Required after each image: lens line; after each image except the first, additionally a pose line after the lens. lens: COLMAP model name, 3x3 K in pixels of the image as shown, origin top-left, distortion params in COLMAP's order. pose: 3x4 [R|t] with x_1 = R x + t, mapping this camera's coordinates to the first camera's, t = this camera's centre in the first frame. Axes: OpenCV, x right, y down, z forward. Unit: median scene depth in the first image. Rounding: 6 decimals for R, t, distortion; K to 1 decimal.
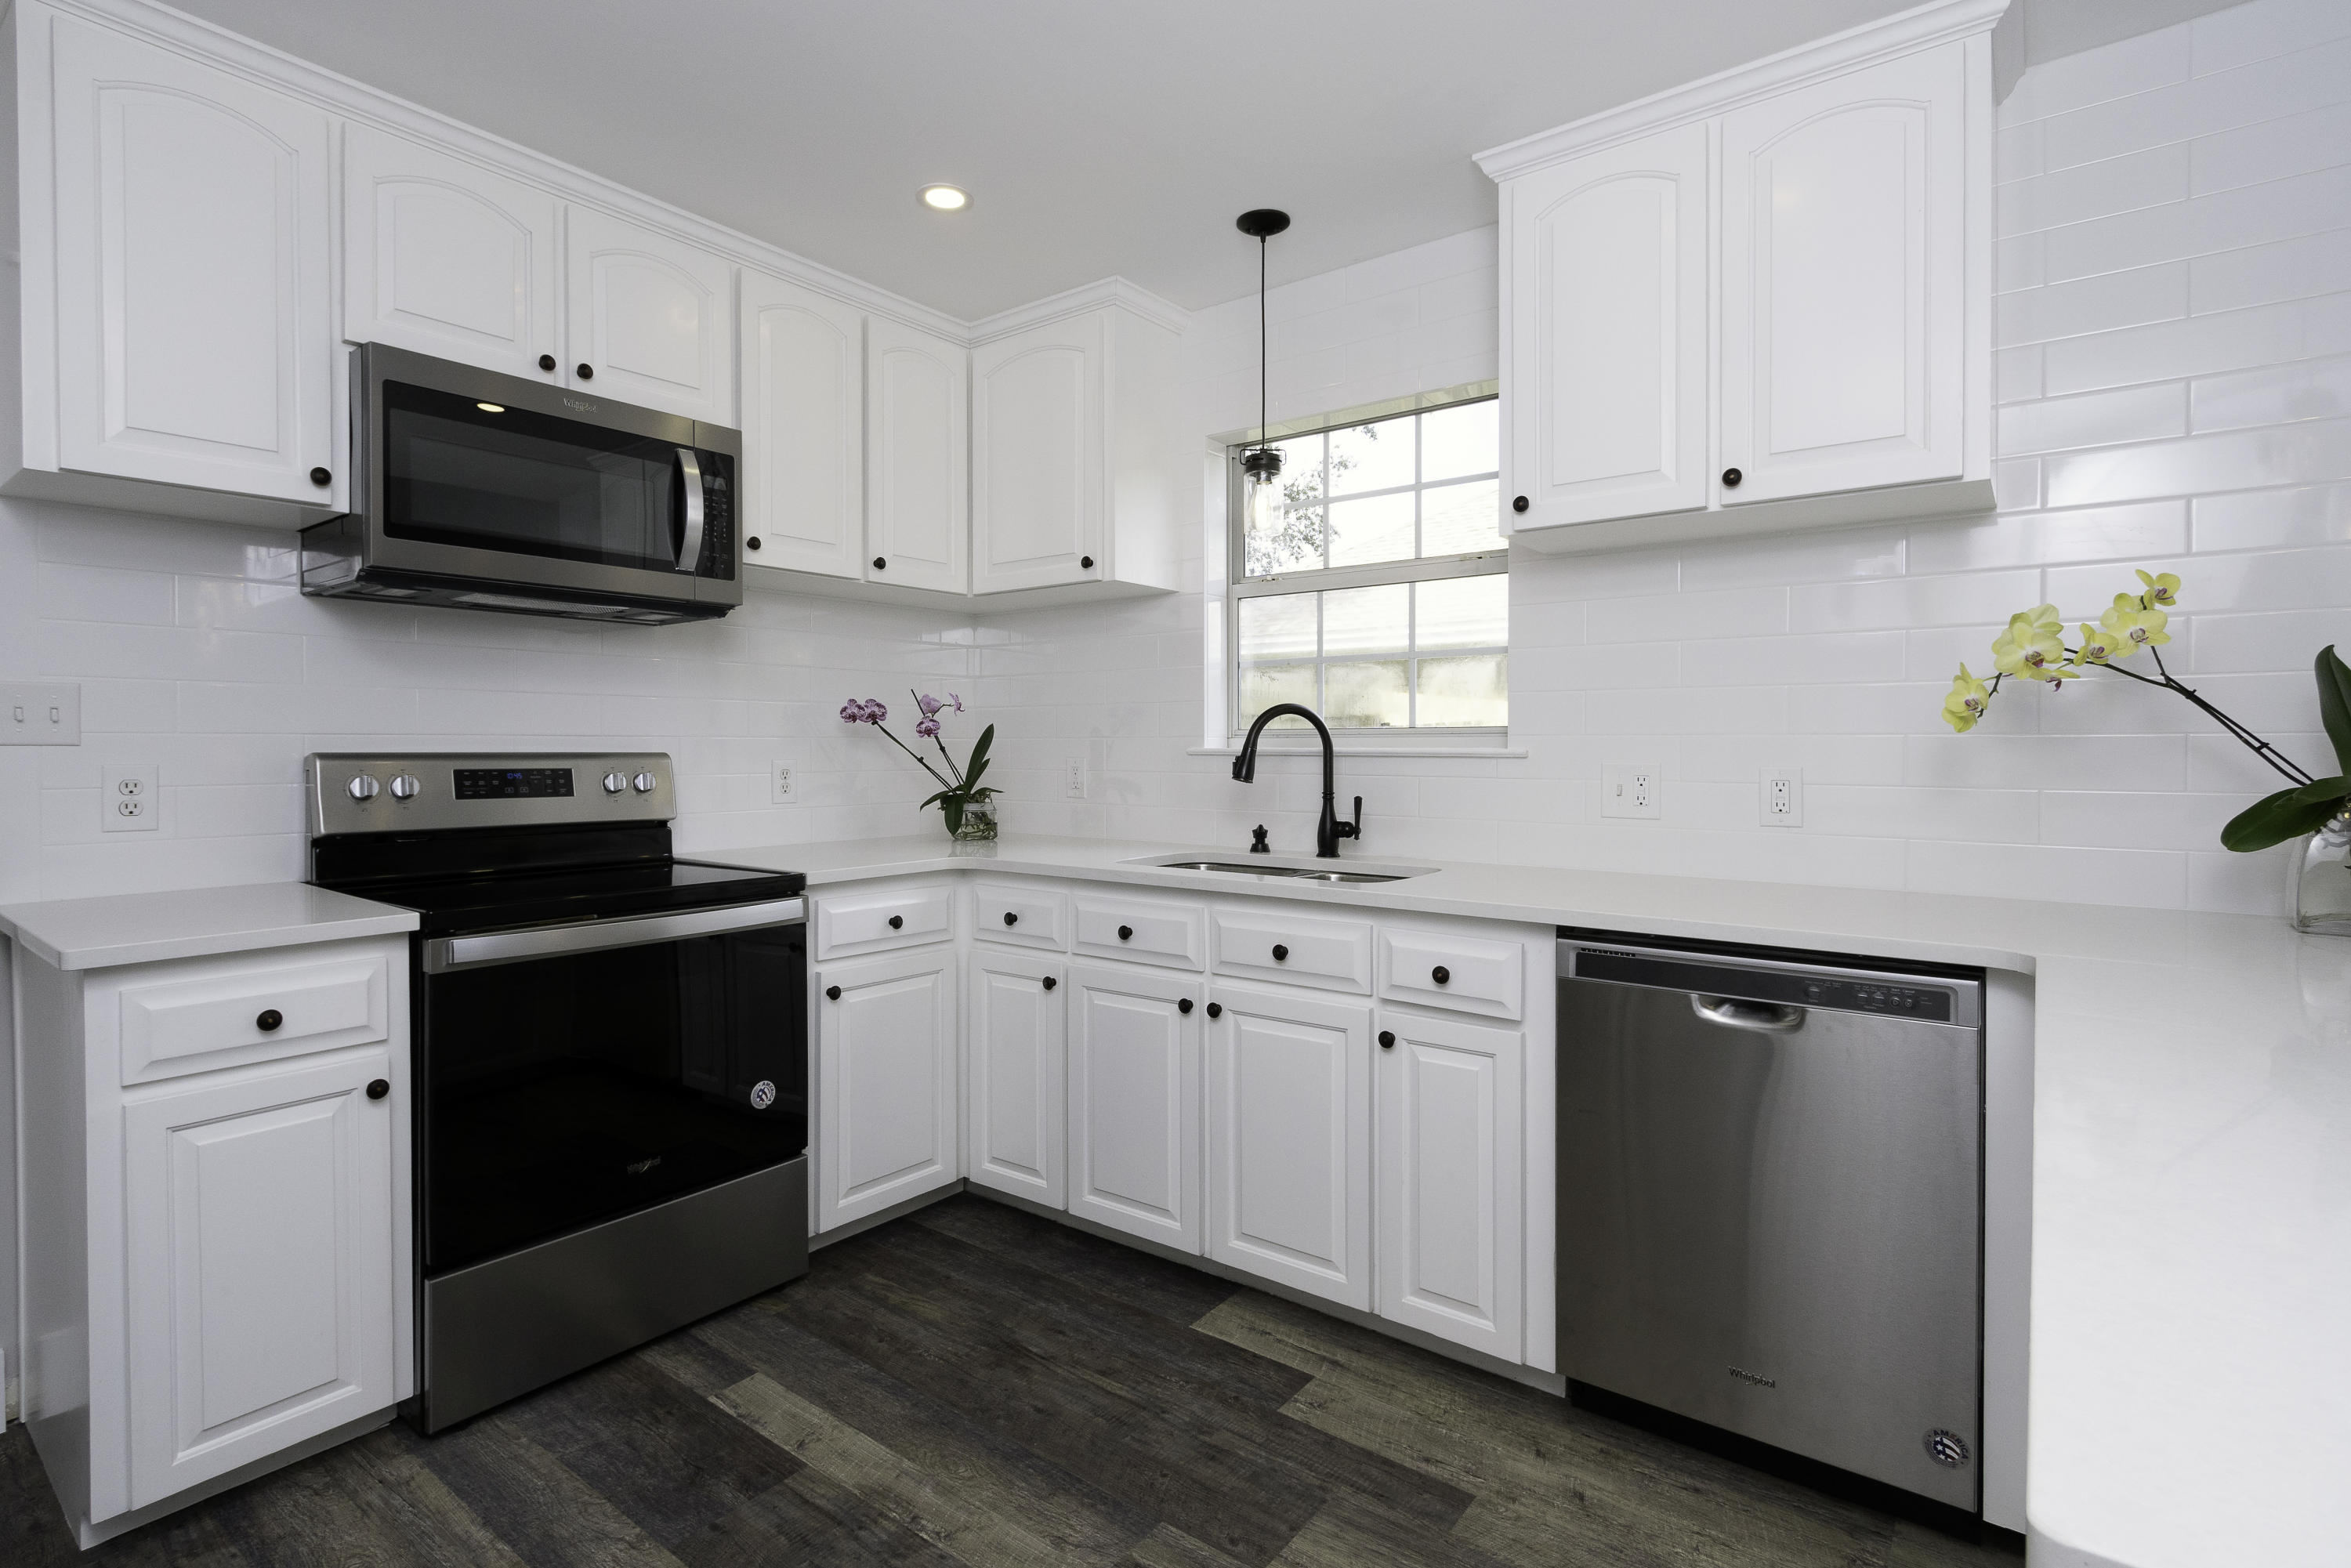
lens RADIAL K [[1138.9, 0, 1172.1], [0, 1138.9, 771.4], [0, 0, 1]] dist [-0.002995, -0.001595]
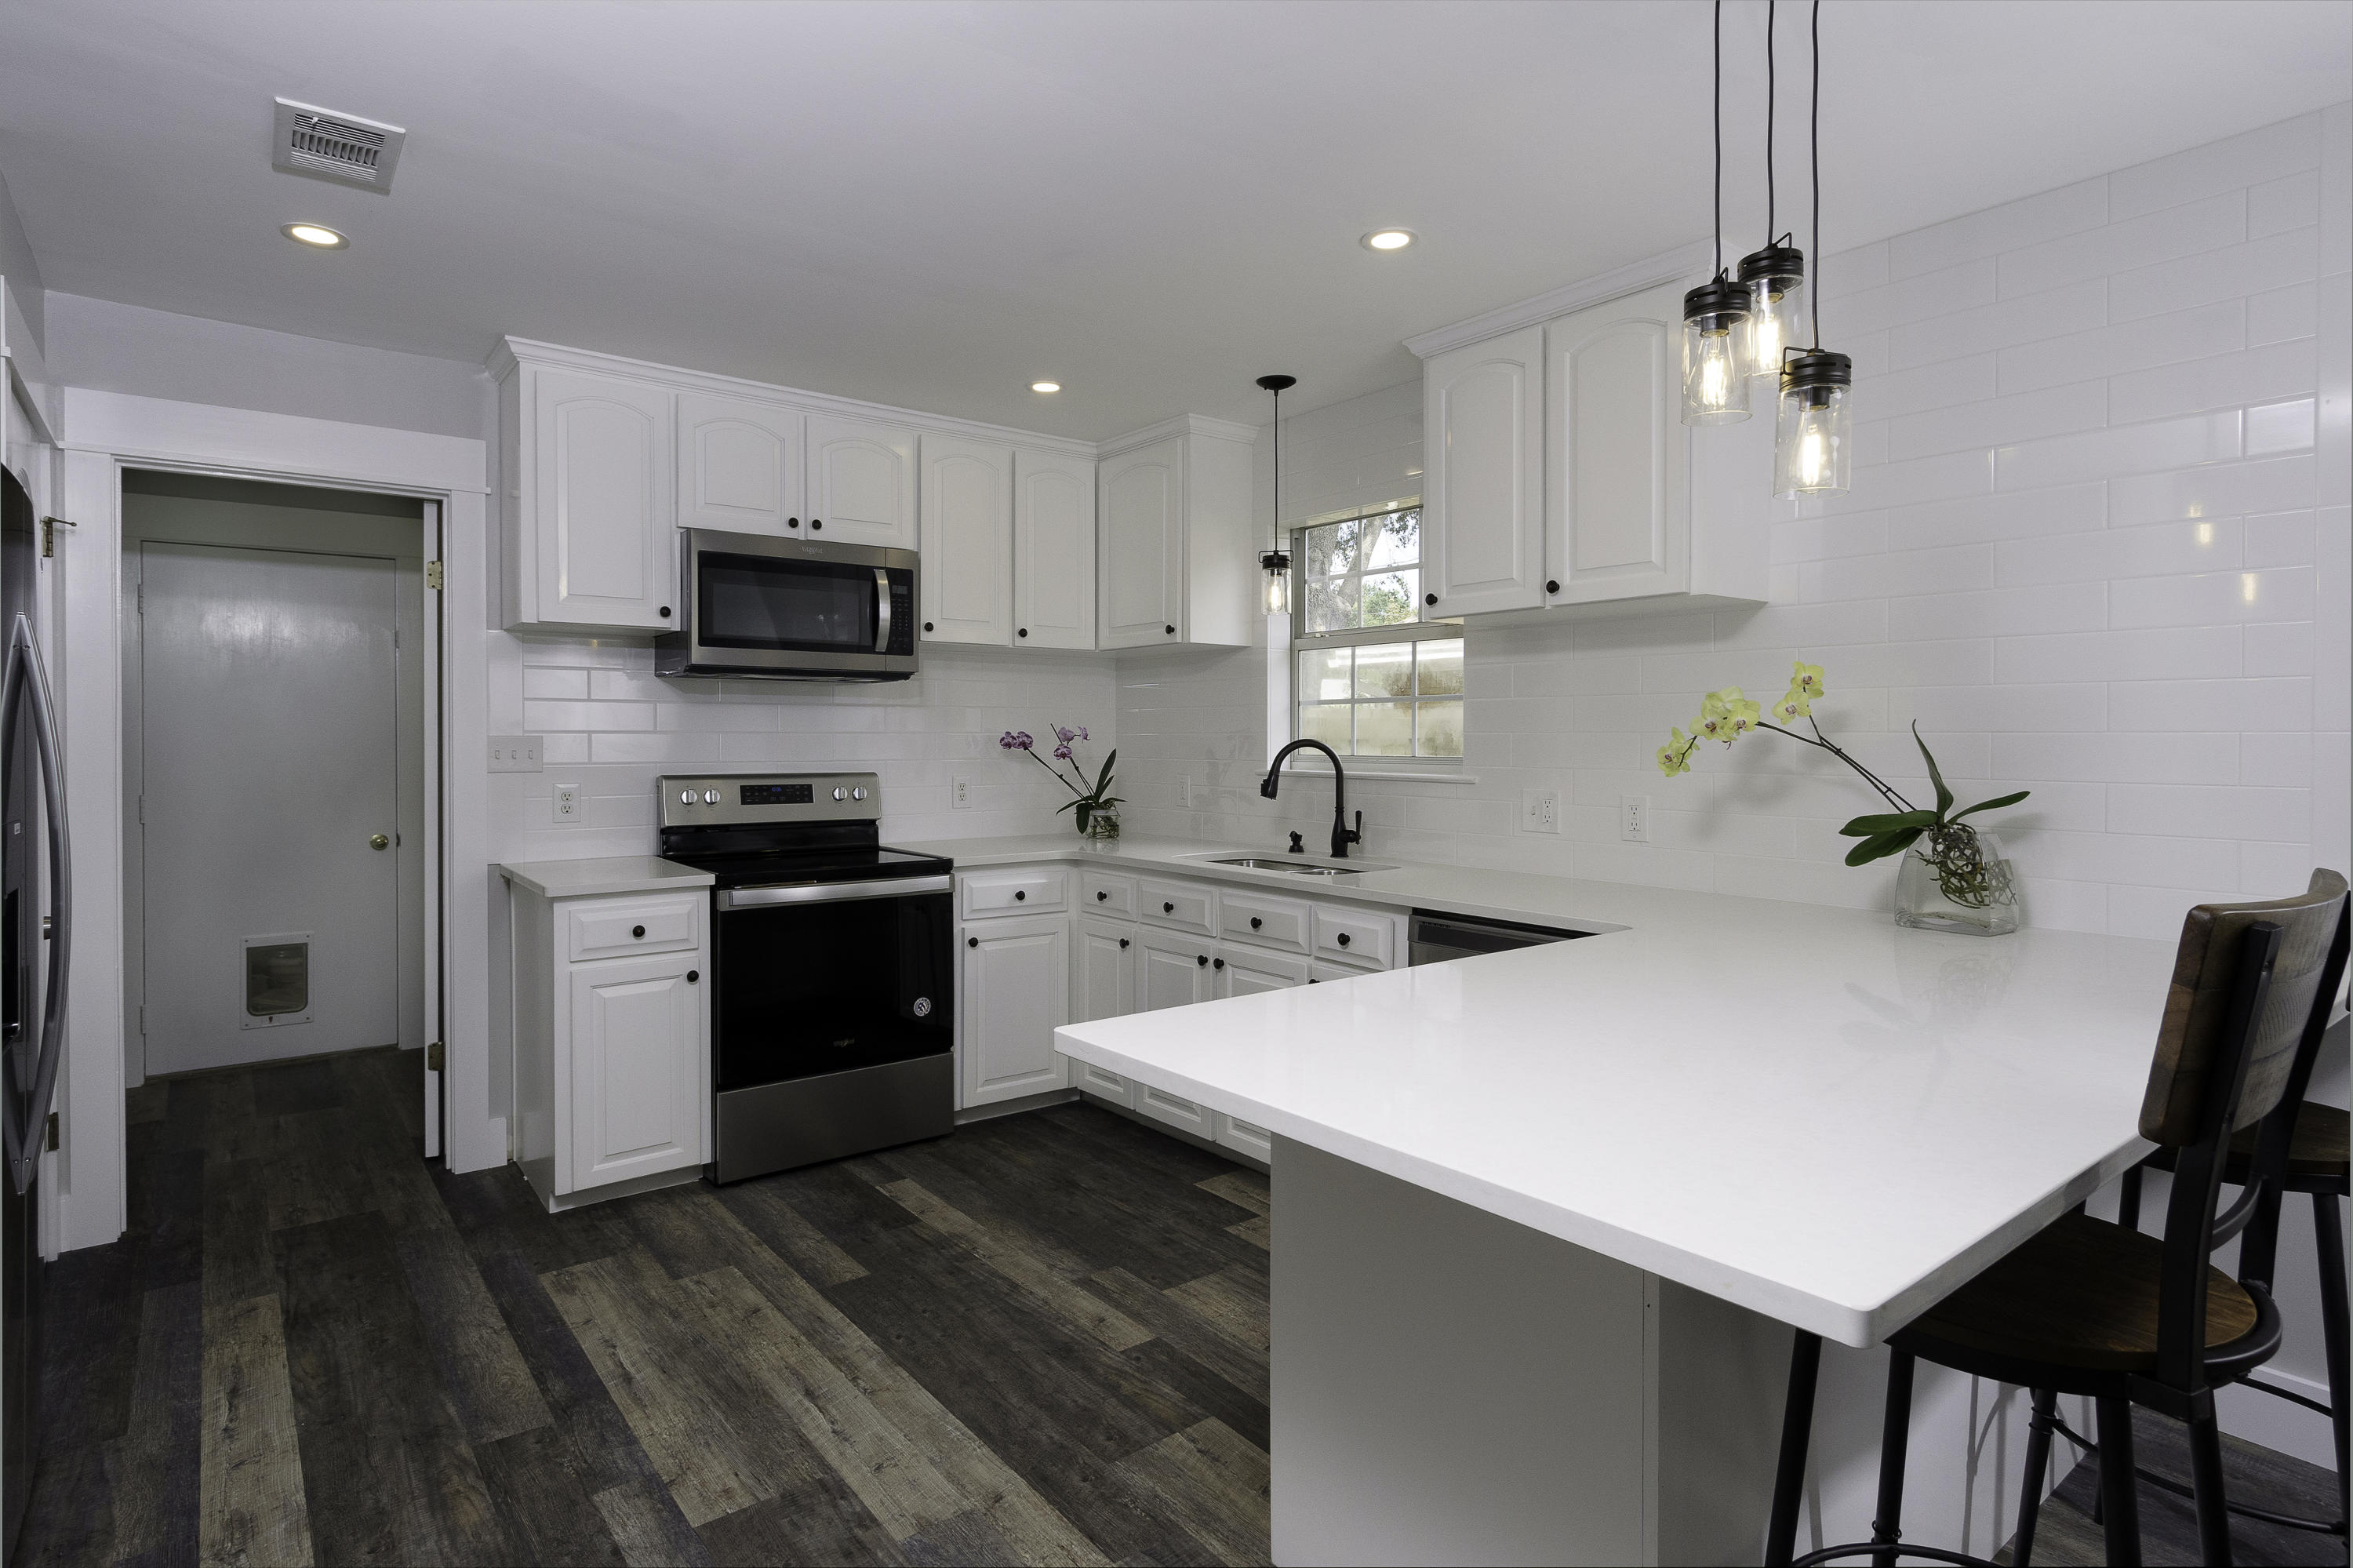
lens RADIAL K [[1237.2, 0, 1180.1], [0, 1237.2, 775.5], [0, 0, 1]] dist [-0.015390, 0.000208]
pose [[0.968590, 0.009118, -0.248494, 0.364721], [-0.006982, 0.999931, 0.009475, -0.034964], [0.248563, -0.007442, 0.968587, -0.476237]]
